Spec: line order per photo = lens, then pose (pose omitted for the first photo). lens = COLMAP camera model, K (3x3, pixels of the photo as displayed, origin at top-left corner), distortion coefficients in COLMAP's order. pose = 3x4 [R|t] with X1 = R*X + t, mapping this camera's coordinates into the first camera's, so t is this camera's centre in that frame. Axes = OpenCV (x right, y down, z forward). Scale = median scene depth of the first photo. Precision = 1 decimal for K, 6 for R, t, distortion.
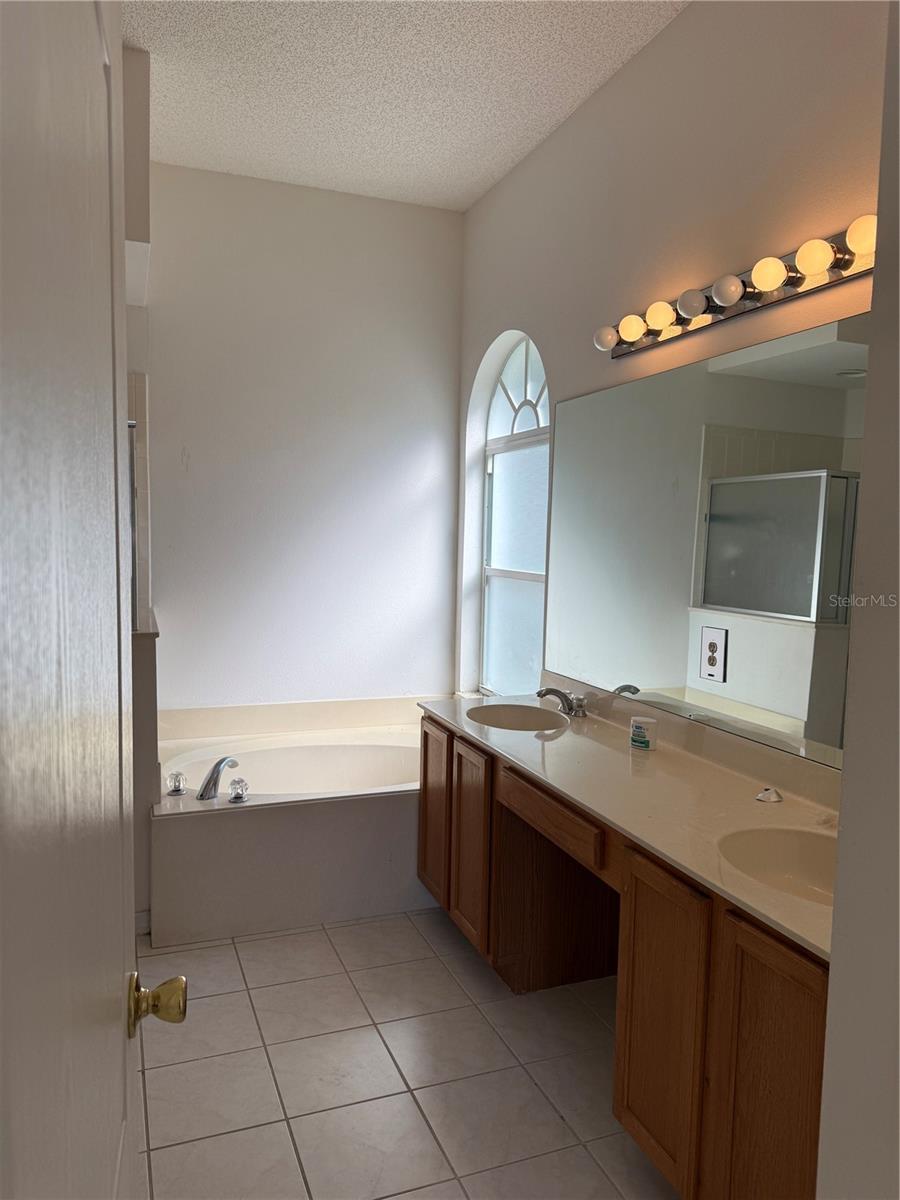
lens RADIAL K [[851.1, 0, 450.4], [0, 851.1, 604.6], [0, 0, 1]] dist [0.034425, -0.004536]
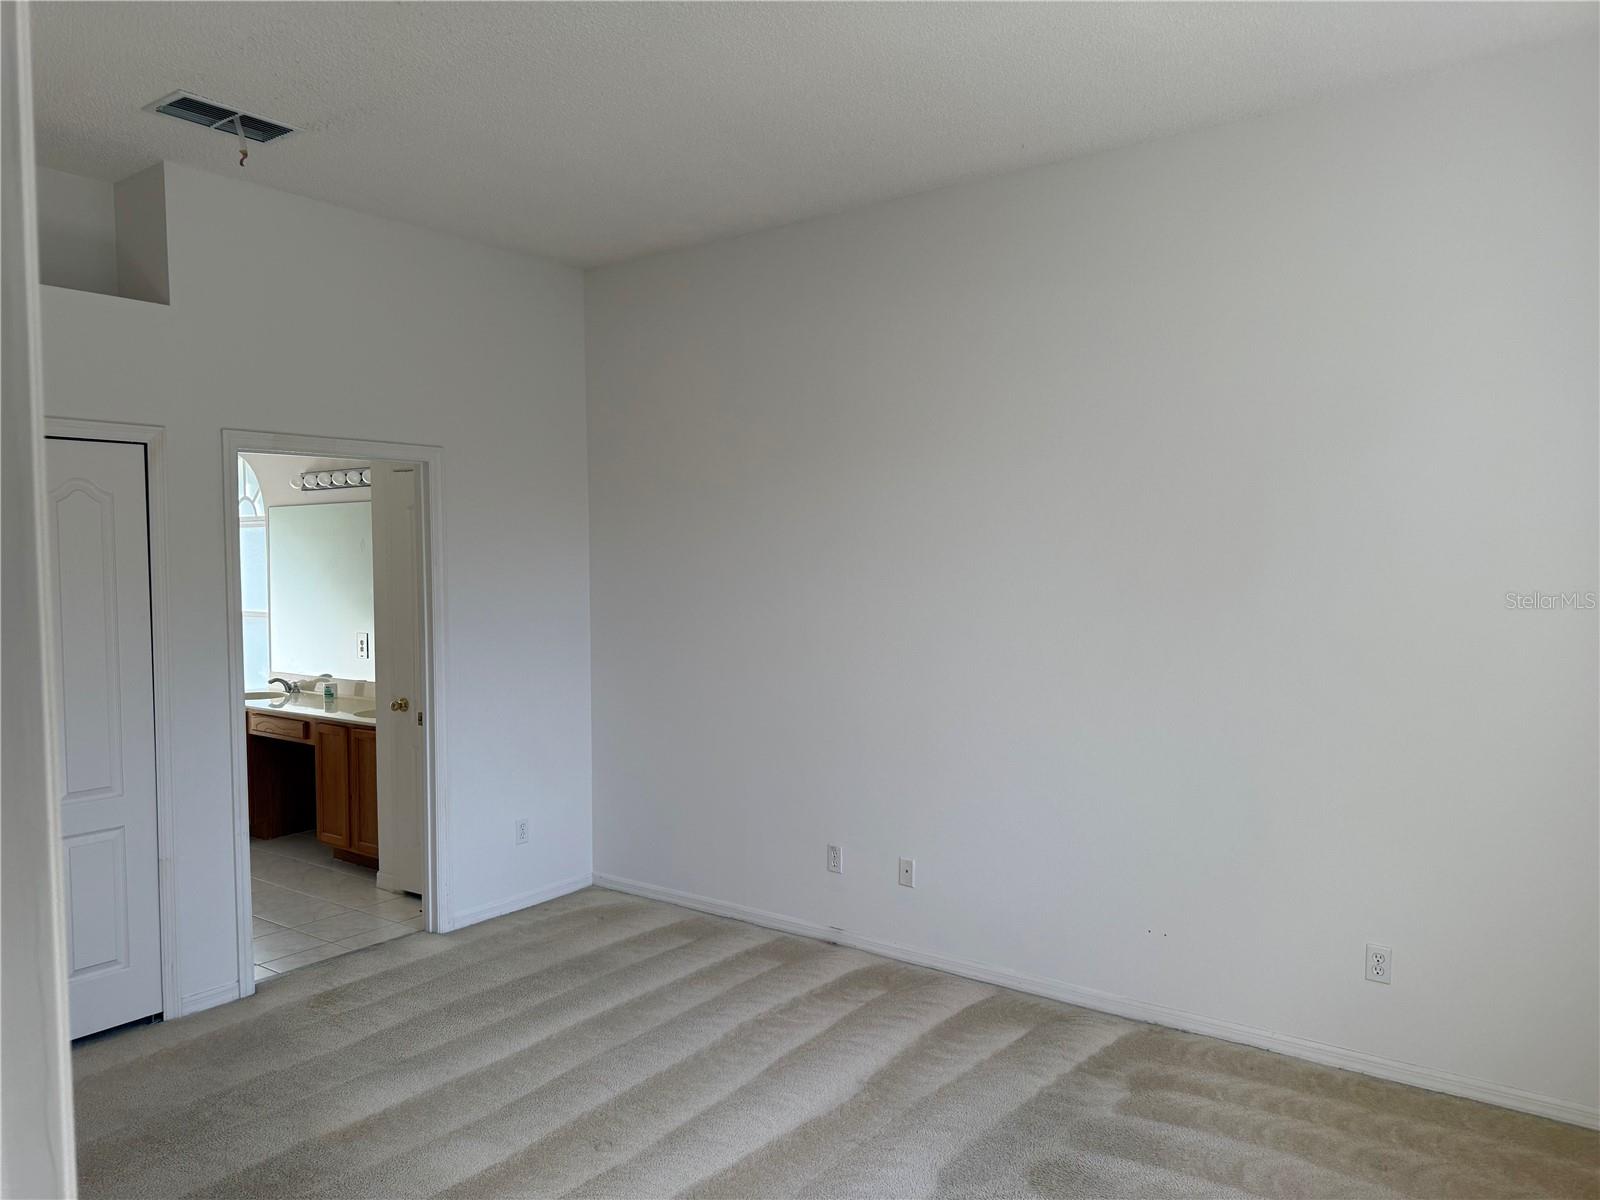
lens RADIAL K [[1134.8, 0, 802.9], [0, 1134.8, 607.1], [0, 0, 1]] dist [0.034425, -0.004536]
pose [[0.845523, -0.048110, 0.531768, -0.202237], [0.067563, 0.997567, -0.017174, 0.066385], [-0.529648, 0.050449, 0.846716, -1.511372]]
